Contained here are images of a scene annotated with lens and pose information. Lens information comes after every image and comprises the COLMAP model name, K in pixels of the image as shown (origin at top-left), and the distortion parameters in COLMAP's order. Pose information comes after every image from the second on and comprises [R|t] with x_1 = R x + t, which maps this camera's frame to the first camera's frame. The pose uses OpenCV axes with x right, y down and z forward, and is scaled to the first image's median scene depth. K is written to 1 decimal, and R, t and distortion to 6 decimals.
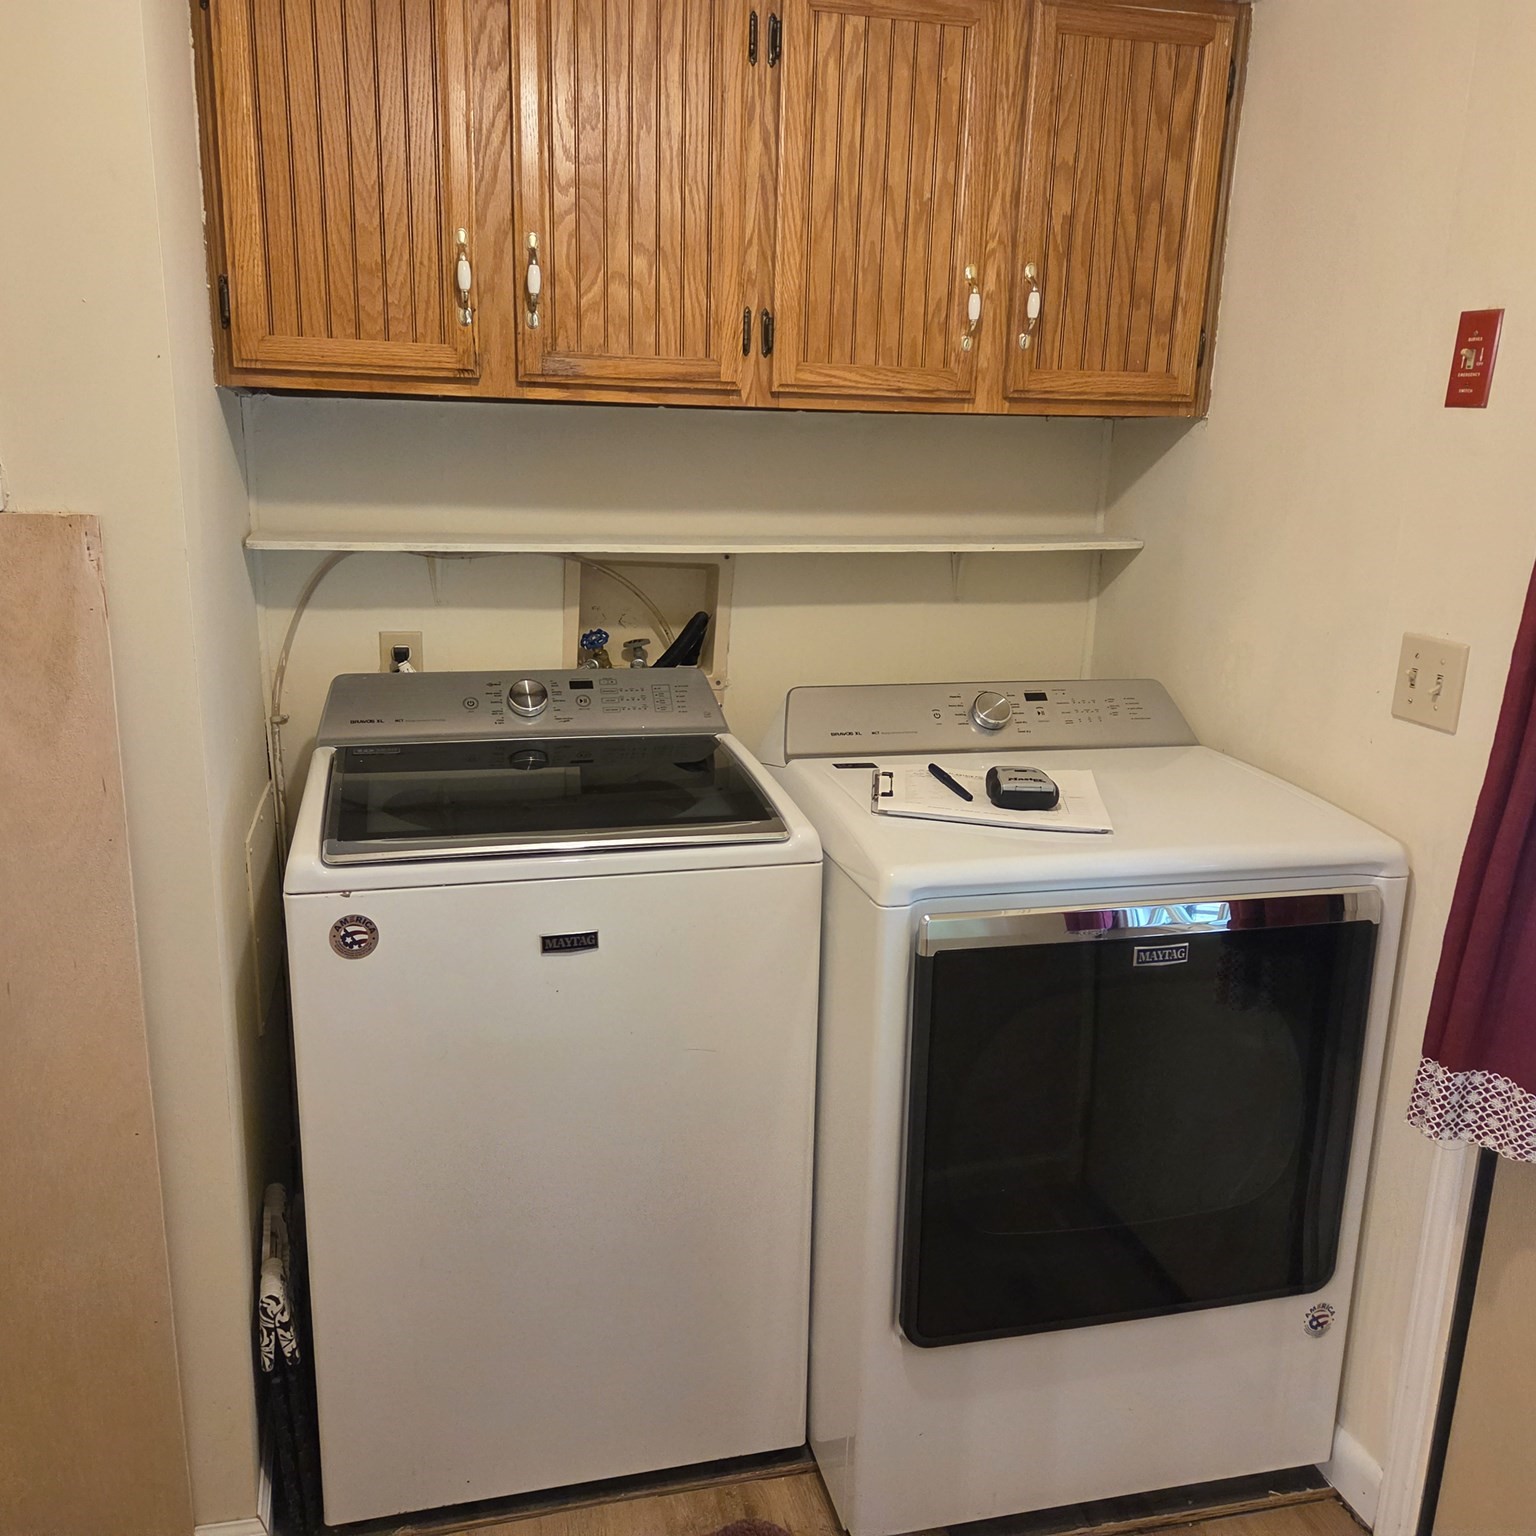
lens RADIAL K [[1360.8, 0, 772.3], [0, 1360.8, 776.3], [0, 0, 1]] dist [0.057409, -0.055937]
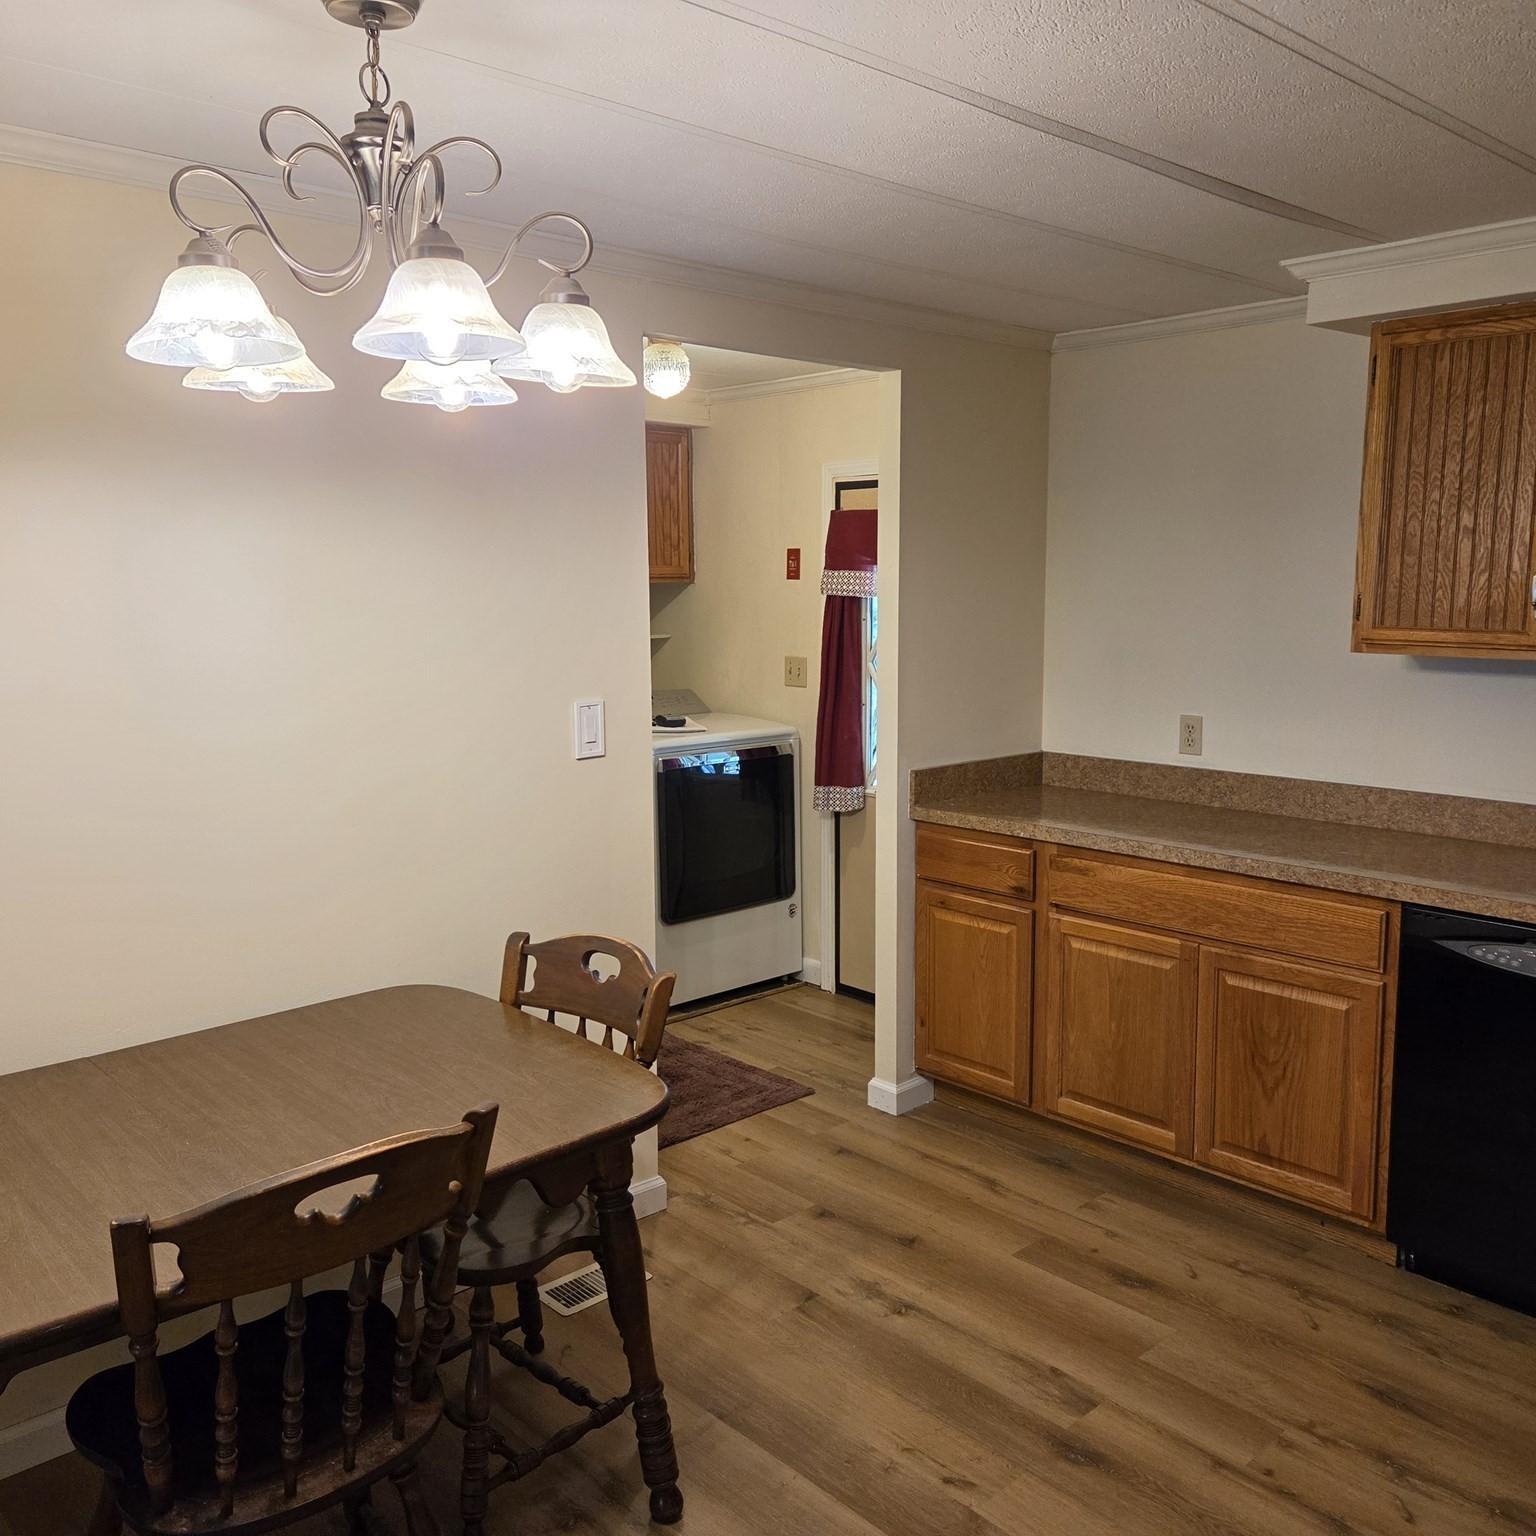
lens RADIAL K [[1360.8, 0, 769.5], [0, 1360.8, 767.4], [0, 0, 1]] dist [0.057409, -0.055937]
pose [[0.877380, -0.099911, 0.469279, -0.872761], [0.148016, 0.986736, -0.066656, 0.292604], [-0.456395, 0.127943, 0.880531, -1.375531]]
